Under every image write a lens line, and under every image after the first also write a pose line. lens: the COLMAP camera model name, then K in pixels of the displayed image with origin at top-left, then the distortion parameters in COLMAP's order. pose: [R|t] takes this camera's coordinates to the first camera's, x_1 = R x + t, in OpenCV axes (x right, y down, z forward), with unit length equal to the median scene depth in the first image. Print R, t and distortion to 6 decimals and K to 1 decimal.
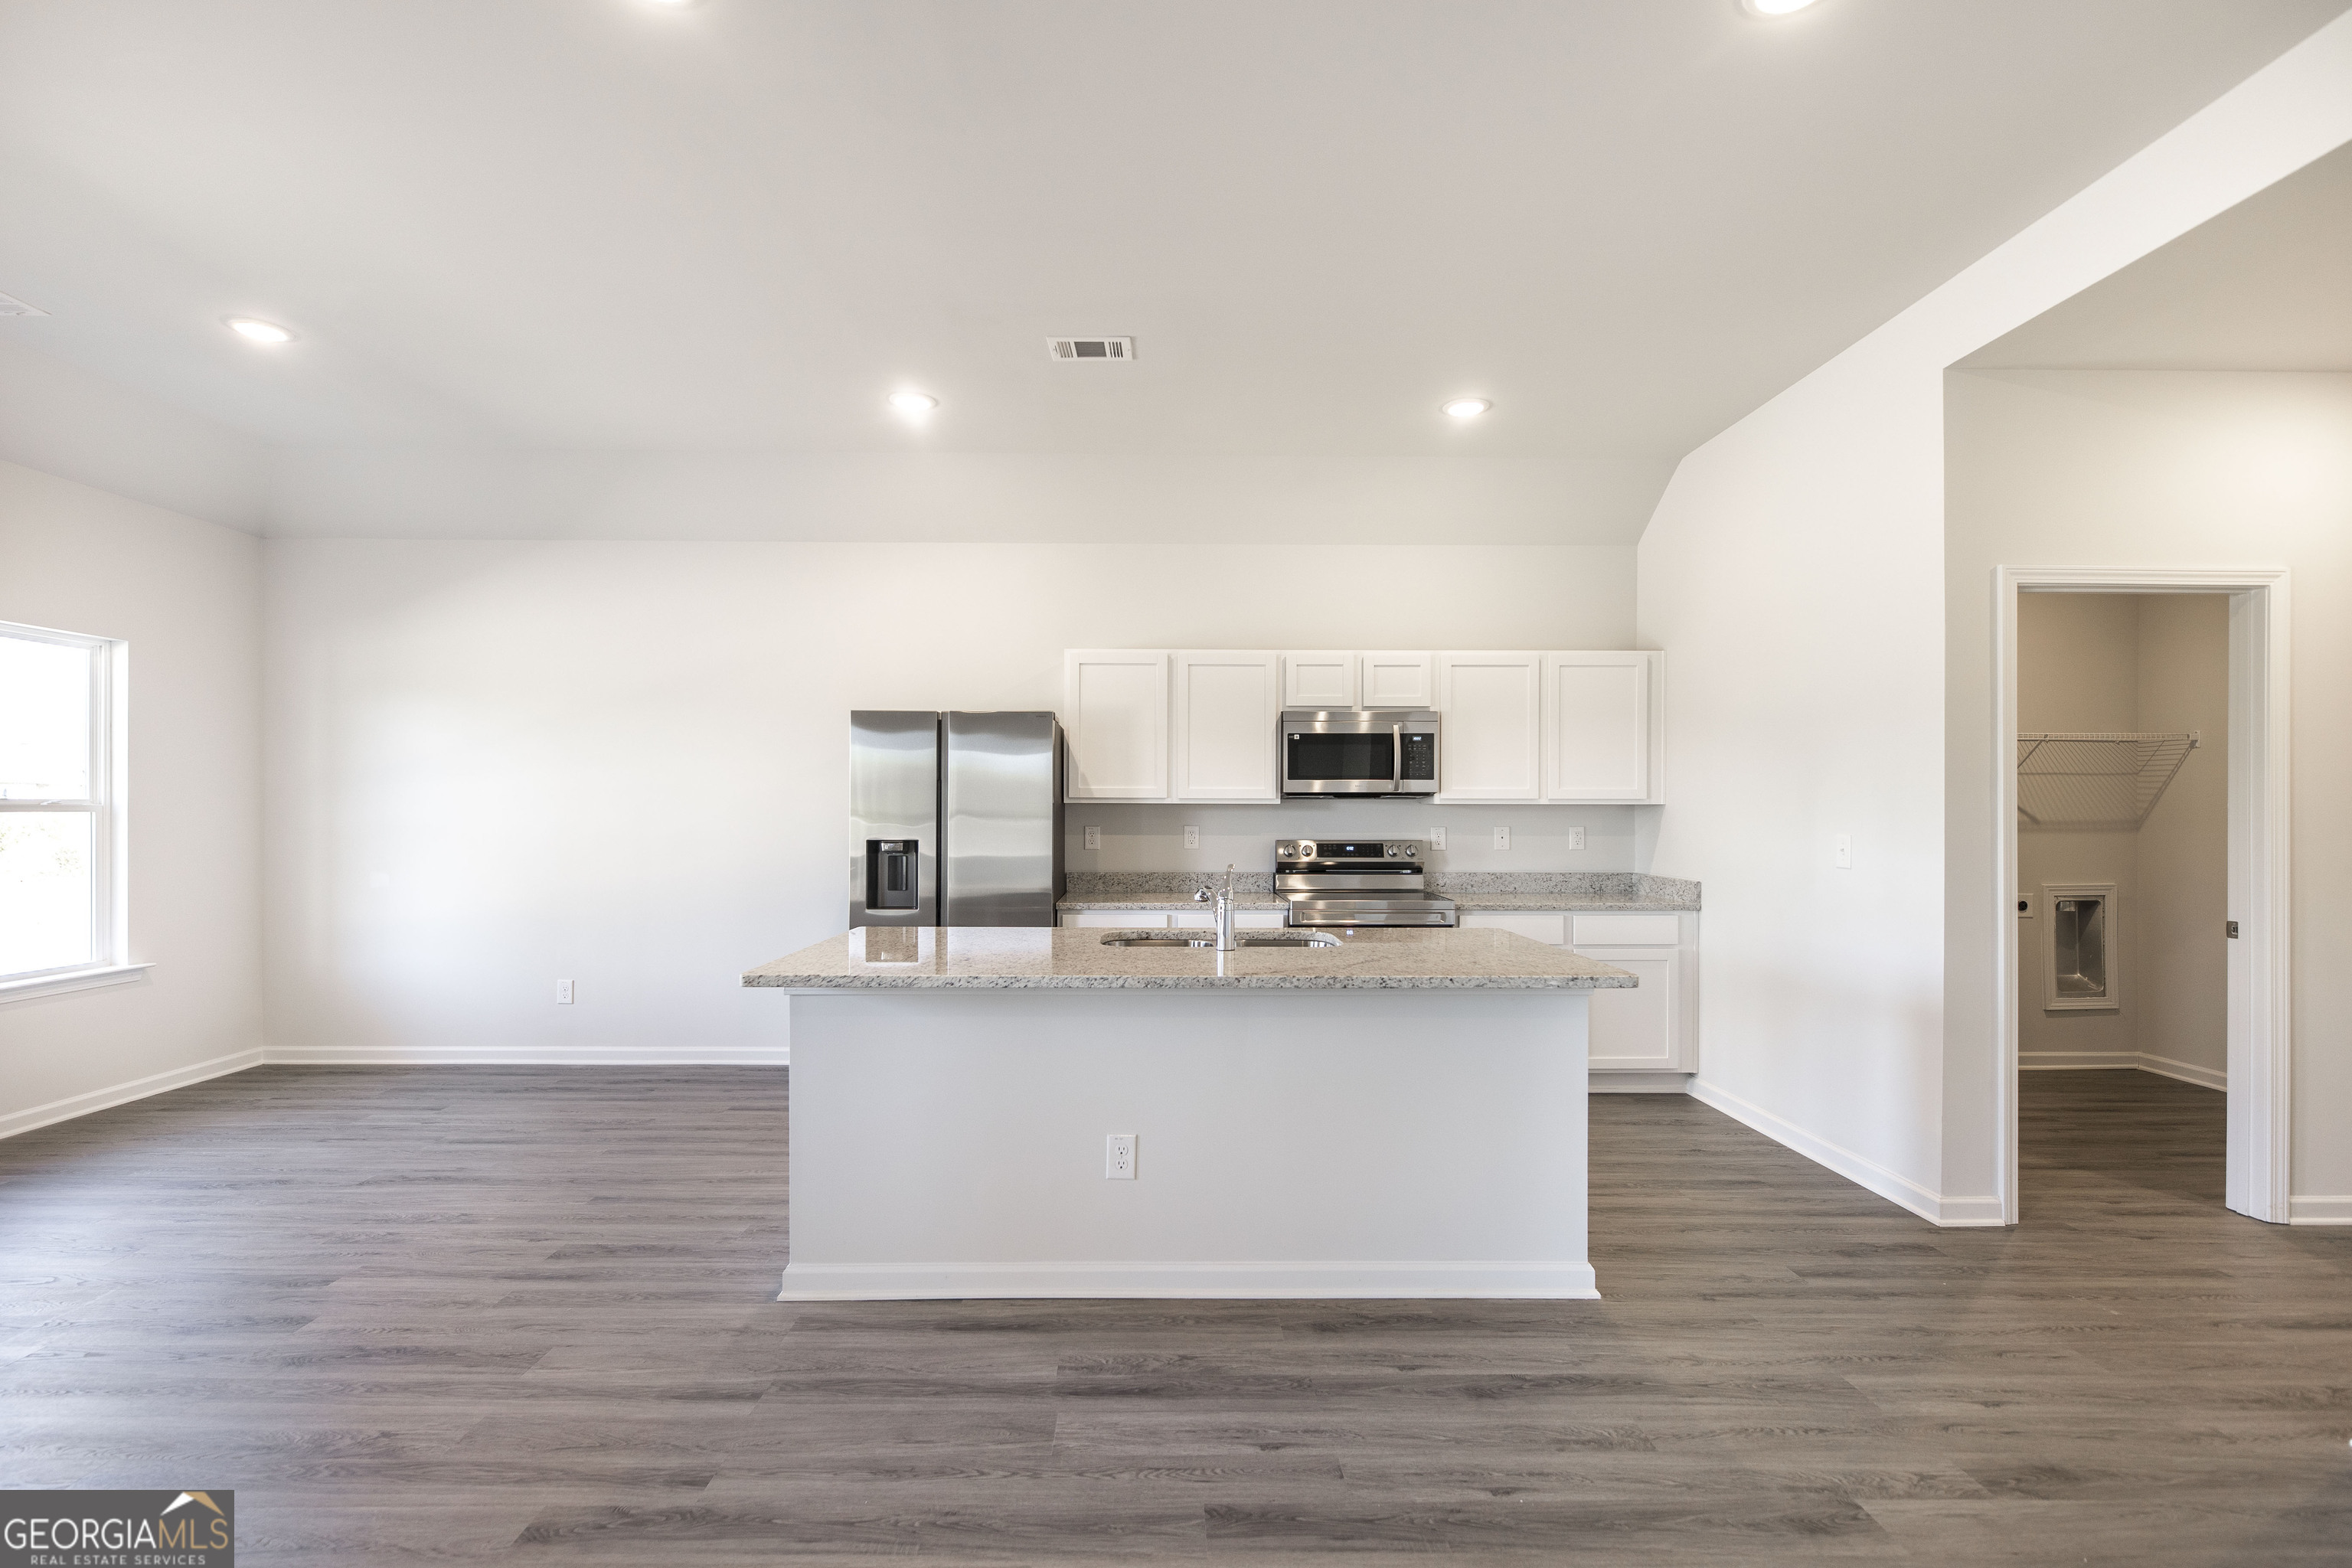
lens RADIAL K [[1036.4, 0, 1163.6], [0, 1036.4, 815.3], [0, 0, 1]] dist [-0.005781, 0.000154]
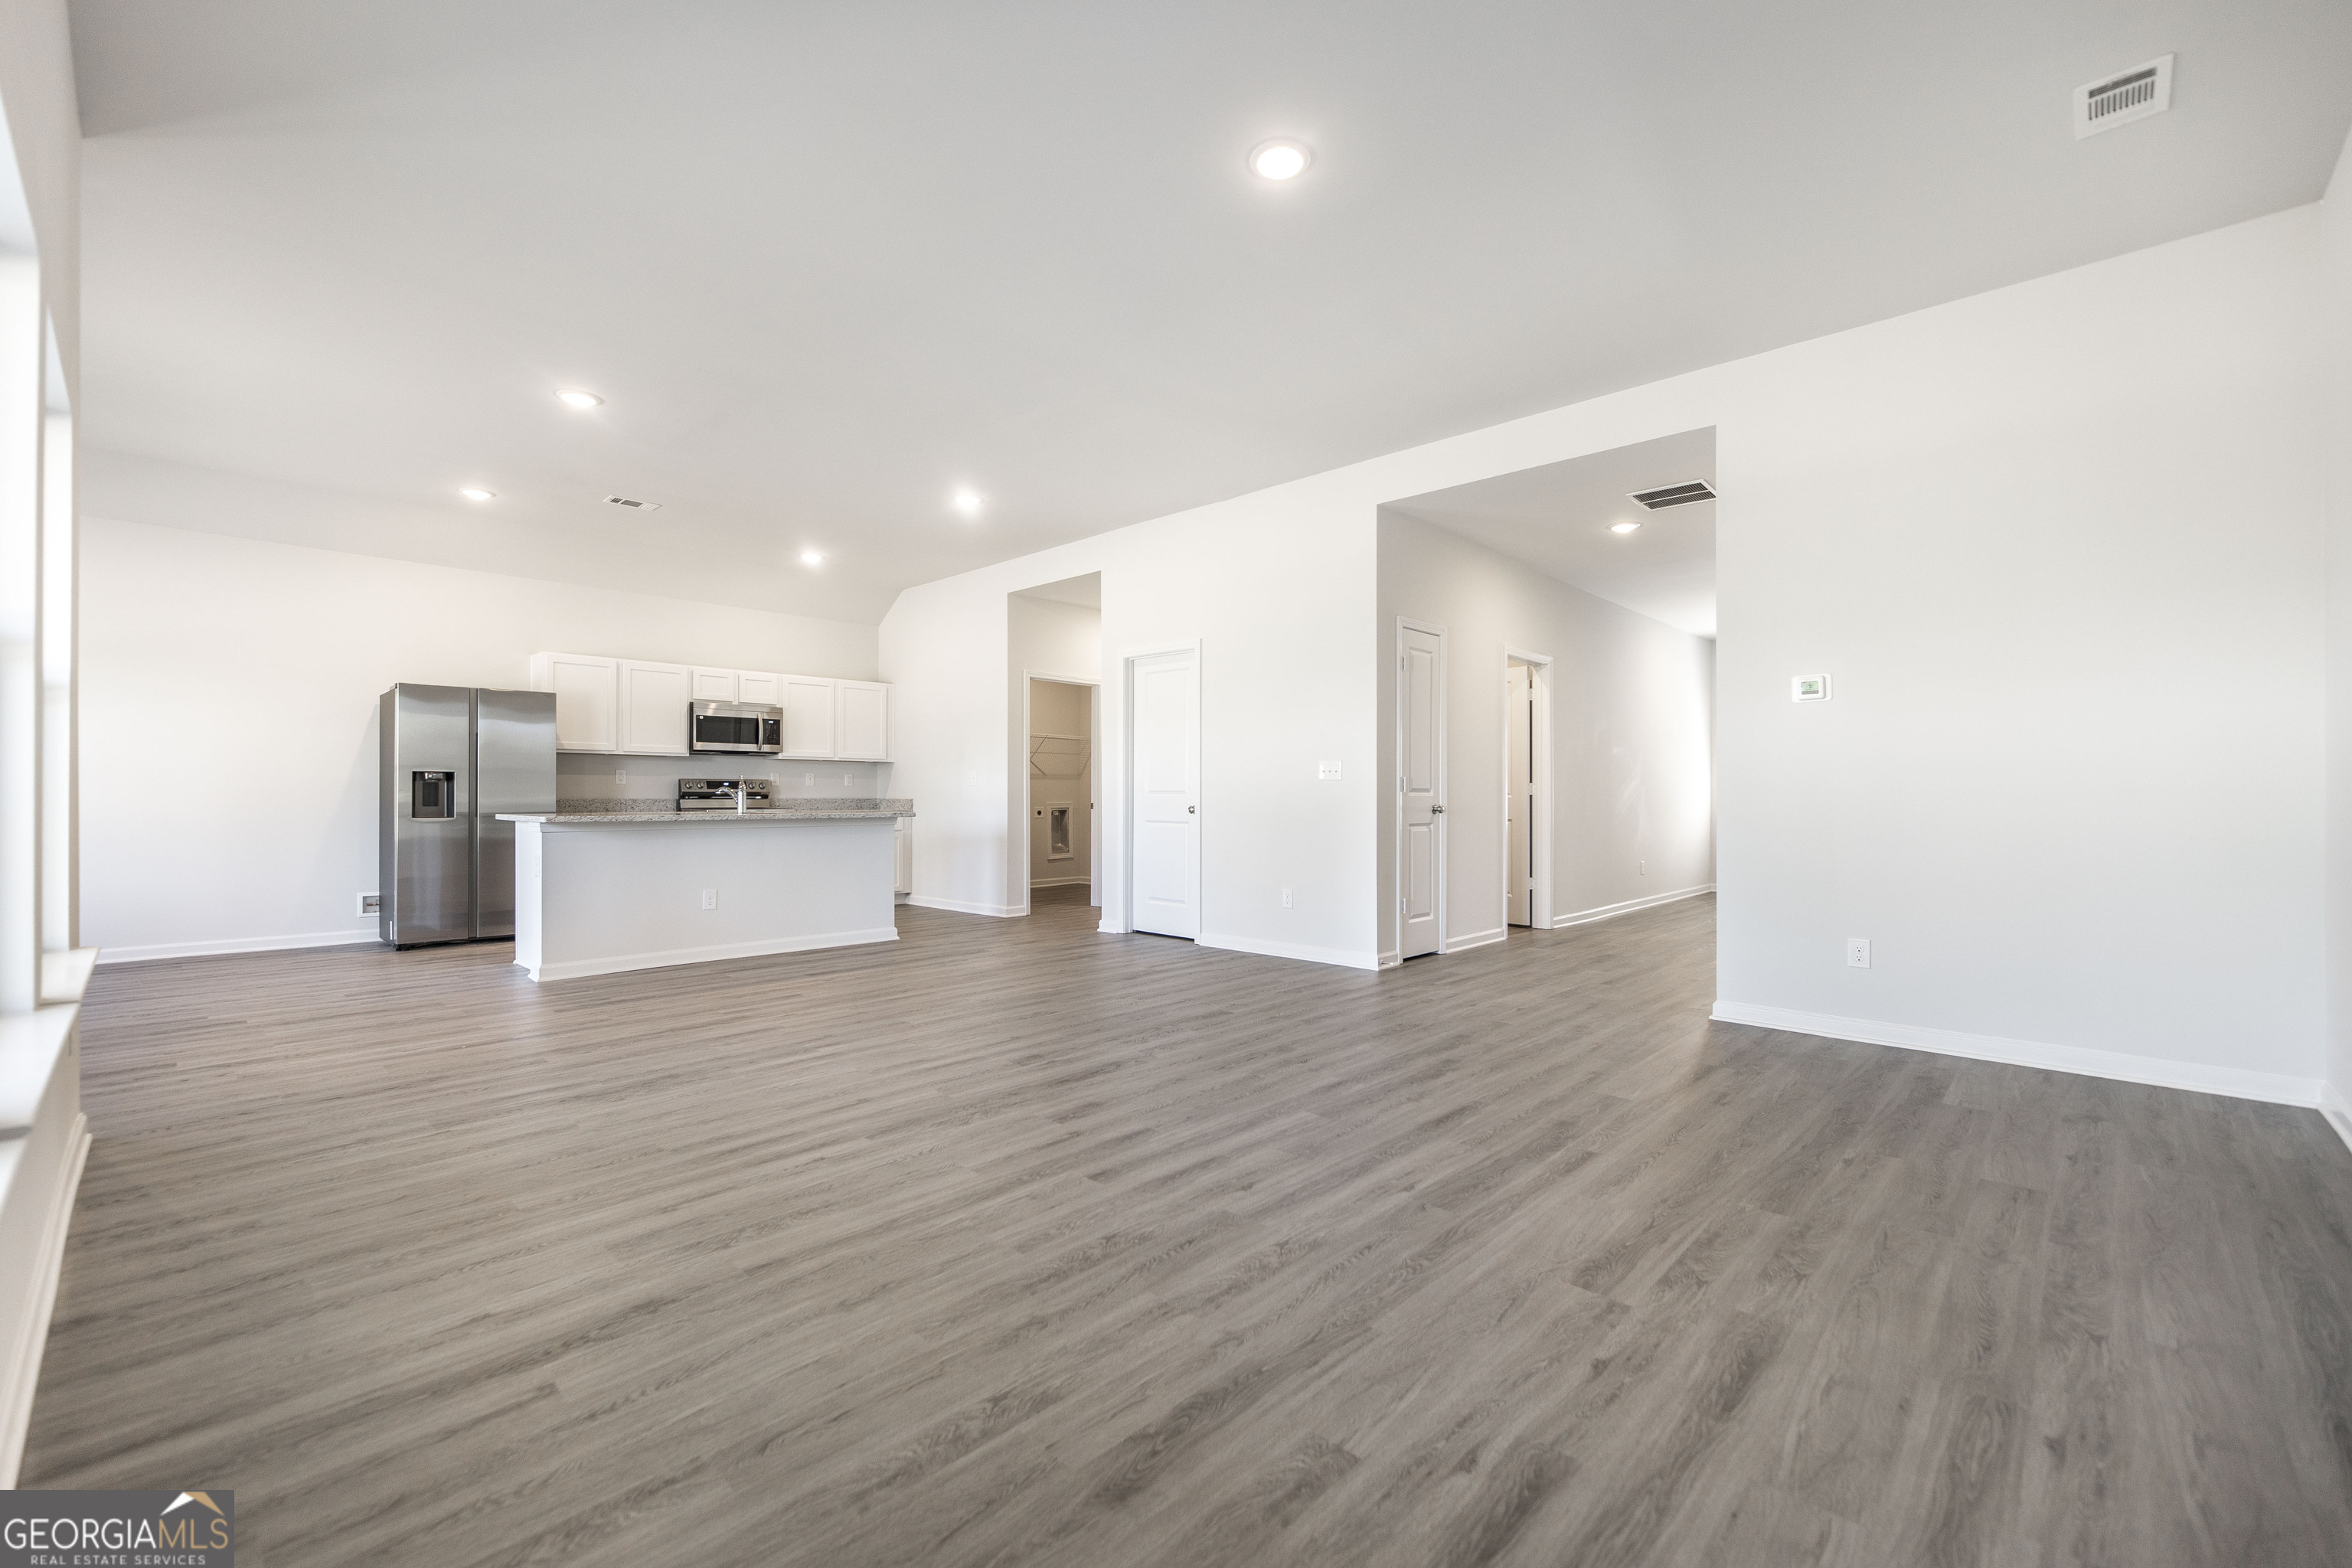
lens RADIAL K [[960.4, 0, 1167.2], [0, 960.4, 780.1], [0, 0, 1]] dist [0.003467, 0.000751]
pose [[0.696759, 0.008171, 0.717258, -0.474364], [0.004121, 0.999873, -0.015393, 0.055563], [-0.717293, 0.013681, 0.696637, -0.662552]]
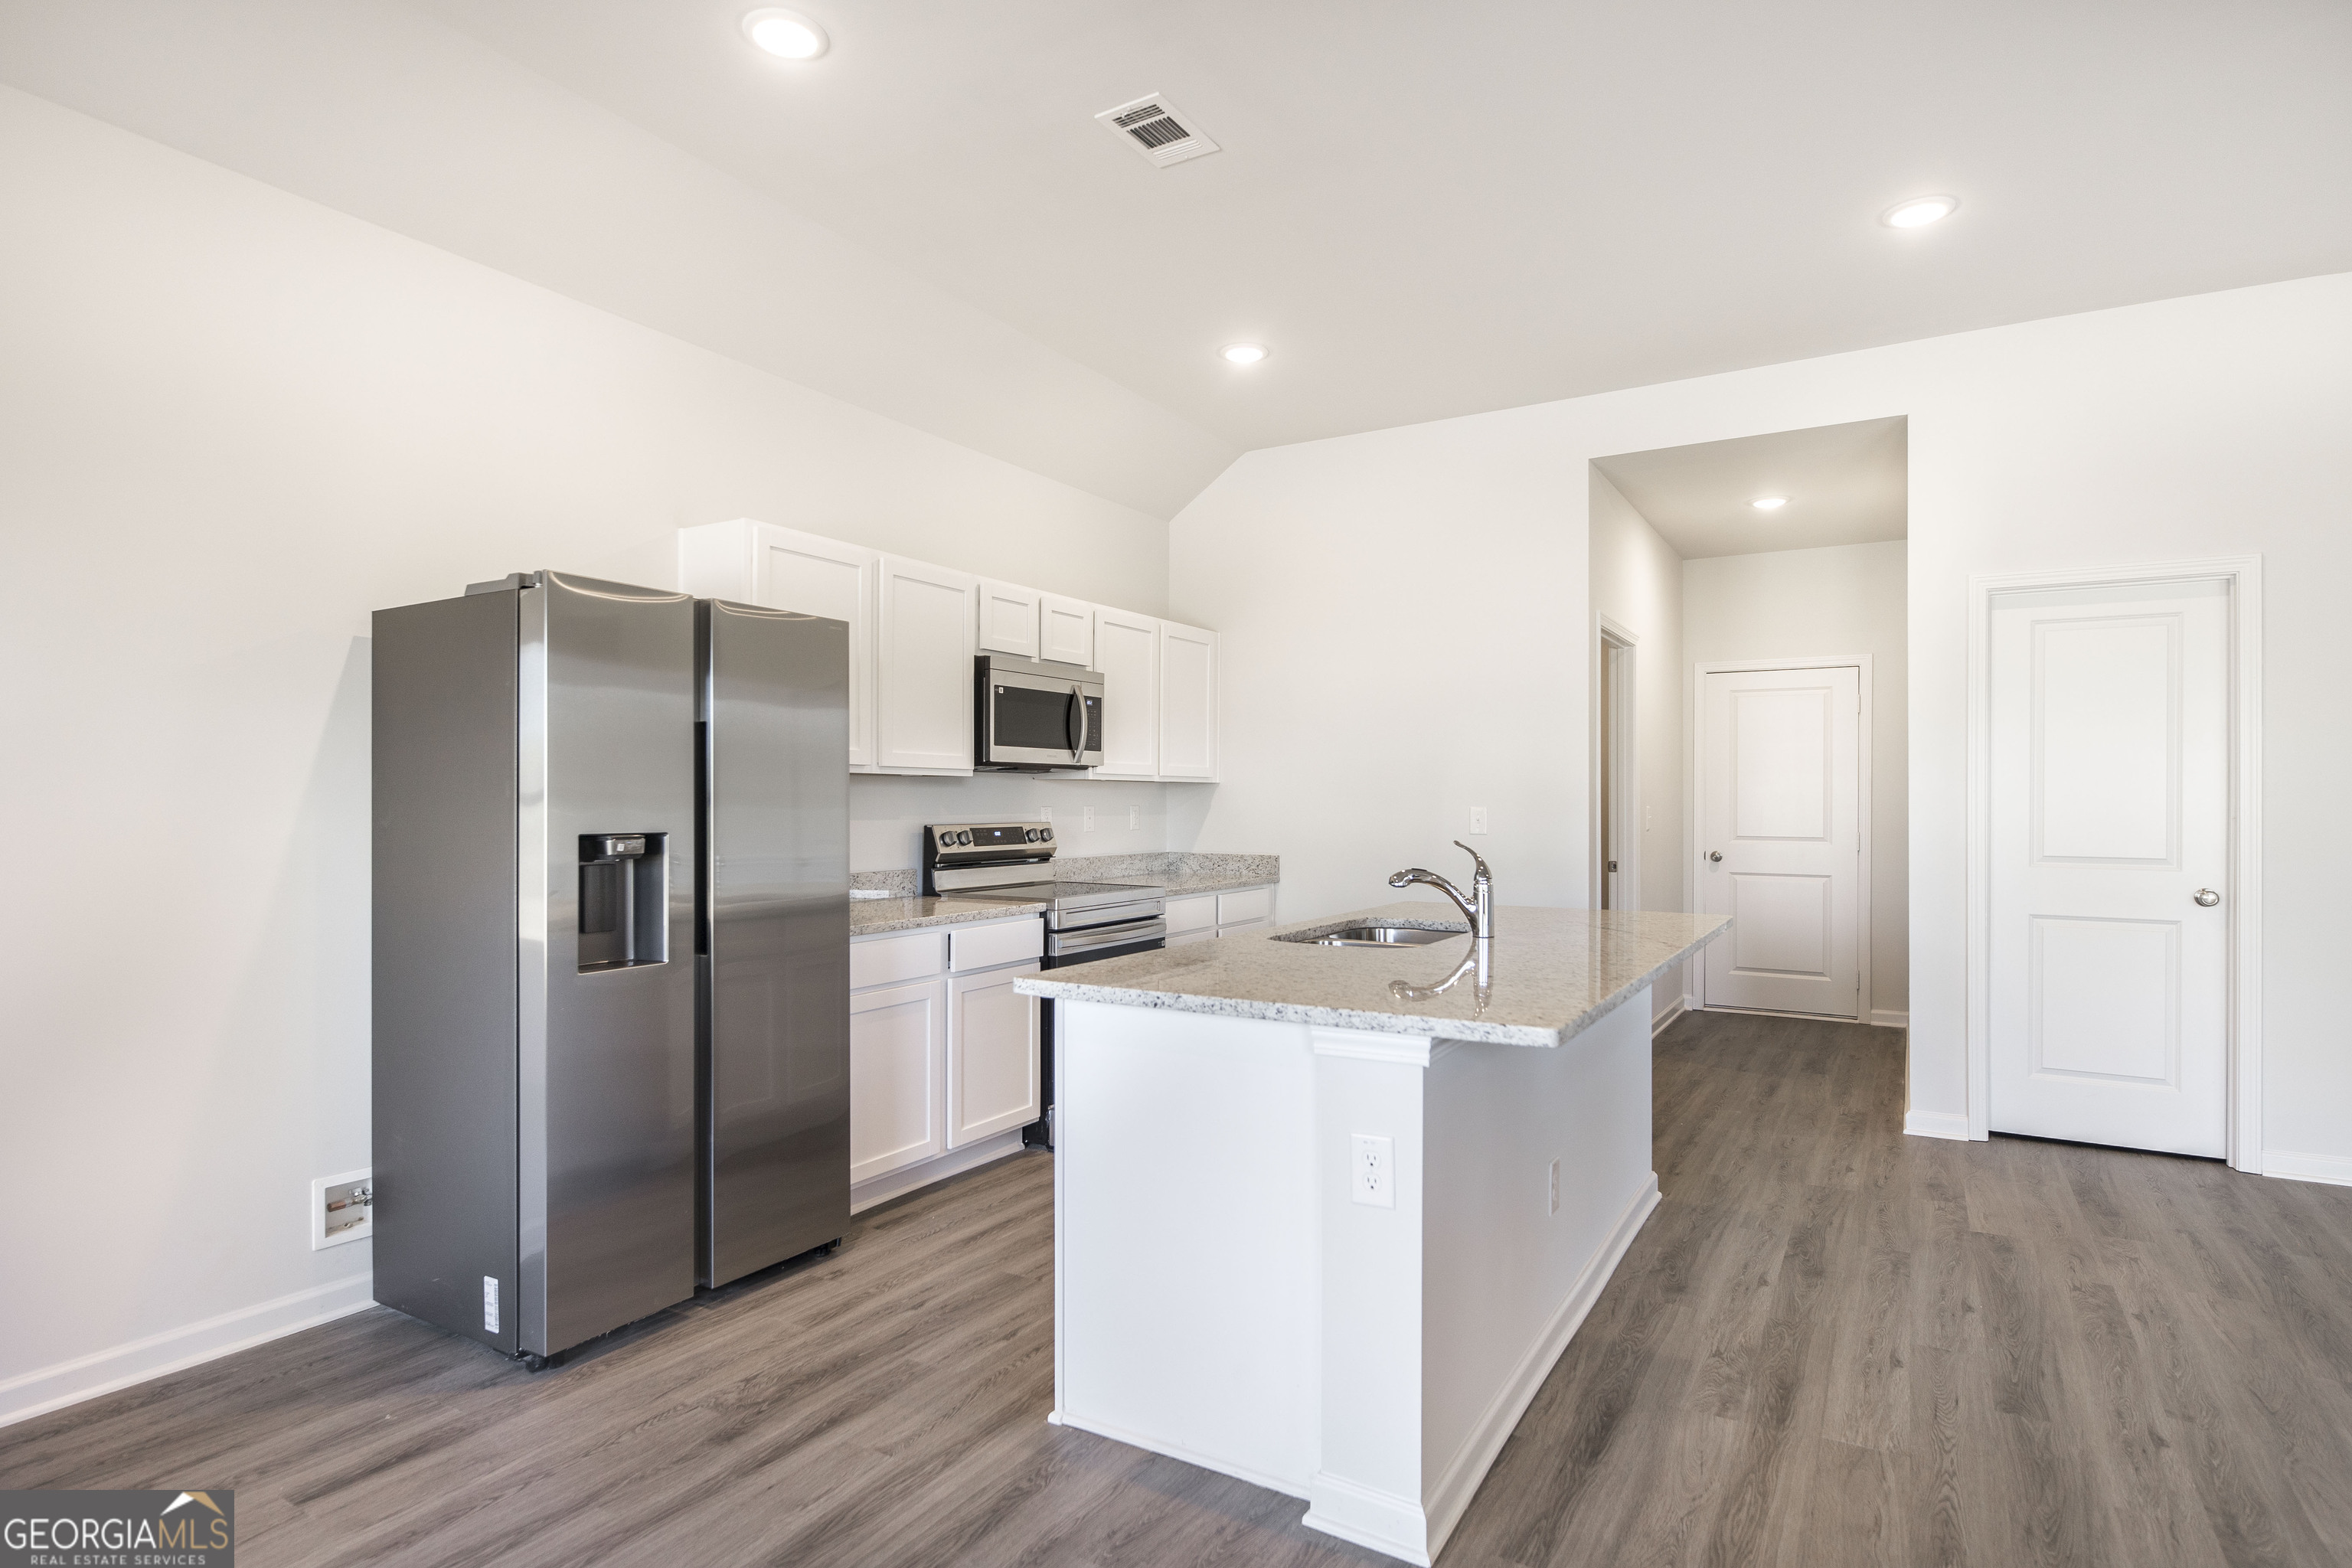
lens RADIAL K [[1231.7, 0, 1168.1], [0, 1231.7, 796.3], [0, 0, 1]] dist [-0.002815, 0.000101]
pose [[0.524582, 0.001967, 0.851357, -0.584169], [0.005077, 0.999972, -0.005438, 0.009064], [-0.851345, 0.007175, 0.524558, 0.407153]]
